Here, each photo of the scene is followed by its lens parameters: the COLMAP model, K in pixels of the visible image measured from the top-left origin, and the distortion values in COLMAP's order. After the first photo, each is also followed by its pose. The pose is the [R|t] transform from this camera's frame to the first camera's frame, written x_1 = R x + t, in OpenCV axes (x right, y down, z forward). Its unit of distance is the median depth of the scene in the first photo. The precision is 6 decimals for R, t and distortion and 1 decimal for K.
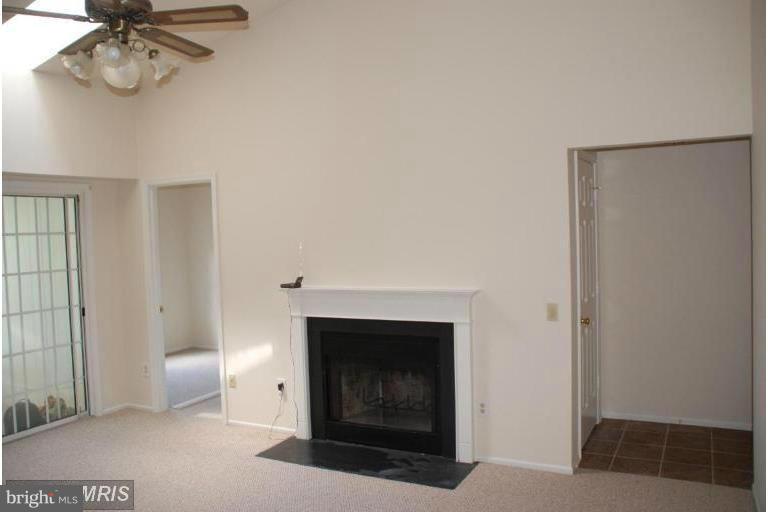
lens RADIAL K [[607.3, 0, 384.0], [0, 607.3, 256.0], [0, 0, 1]] dist [-0.110208, -0.006953]
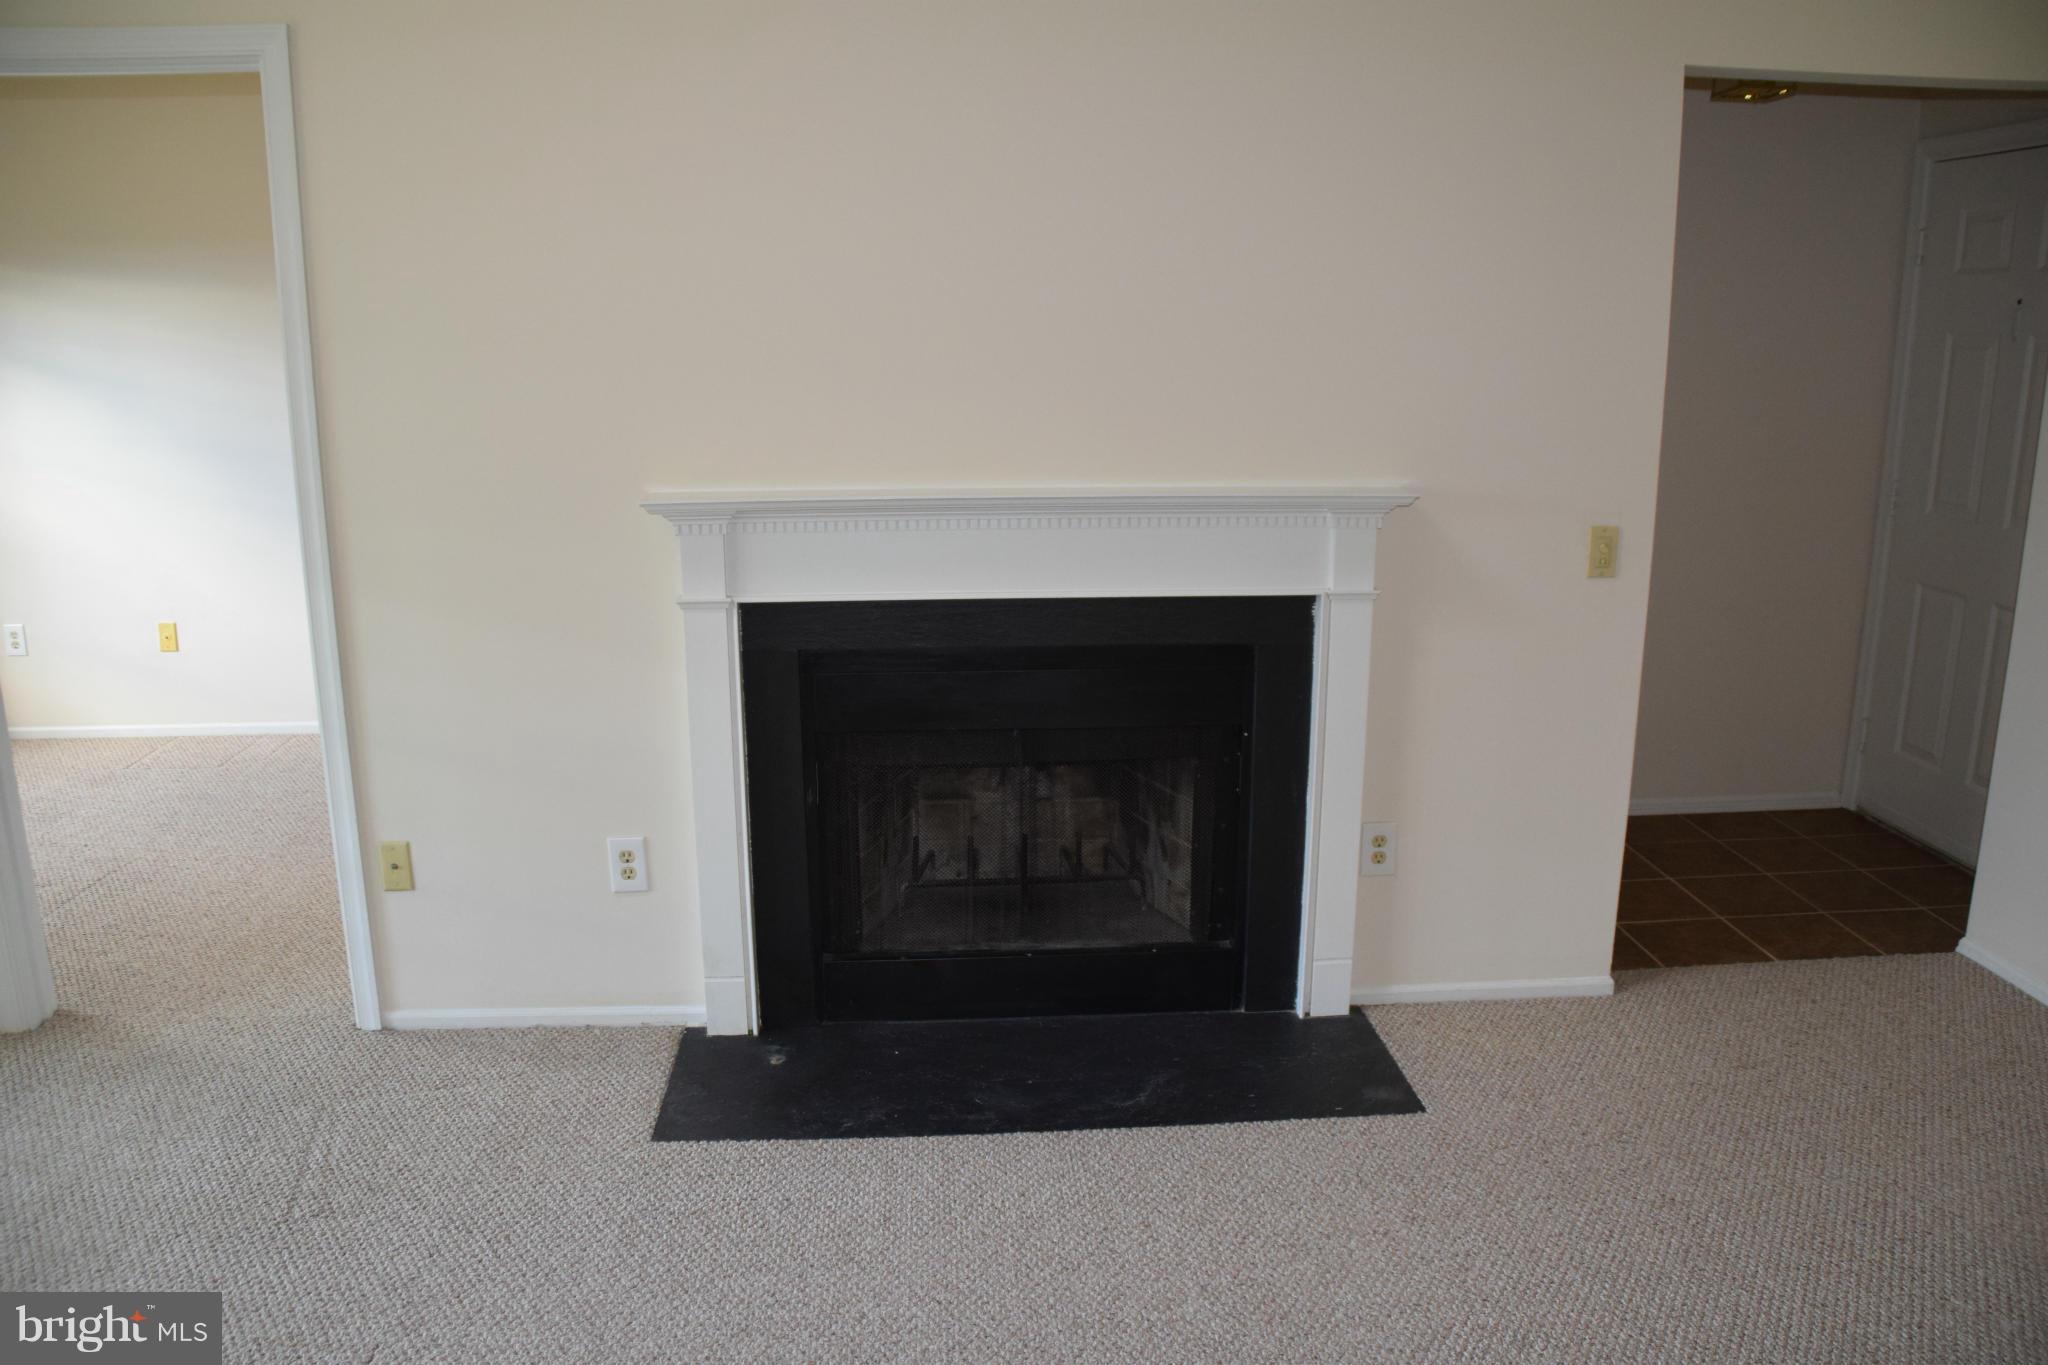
lens RADIAL K [[1577.2, 0, 1032.1], [0, 1577.2, 711.7], [0, 0, 1]] dist [-0.174705, 0.107977]
pose [[0.856169, -0.097270, 0.507458, -0.423443], [-0.009071, 0.979139, 0.202987, 0.007137], [-0.516617, -0.178394, 0.837426, 0.391598]]
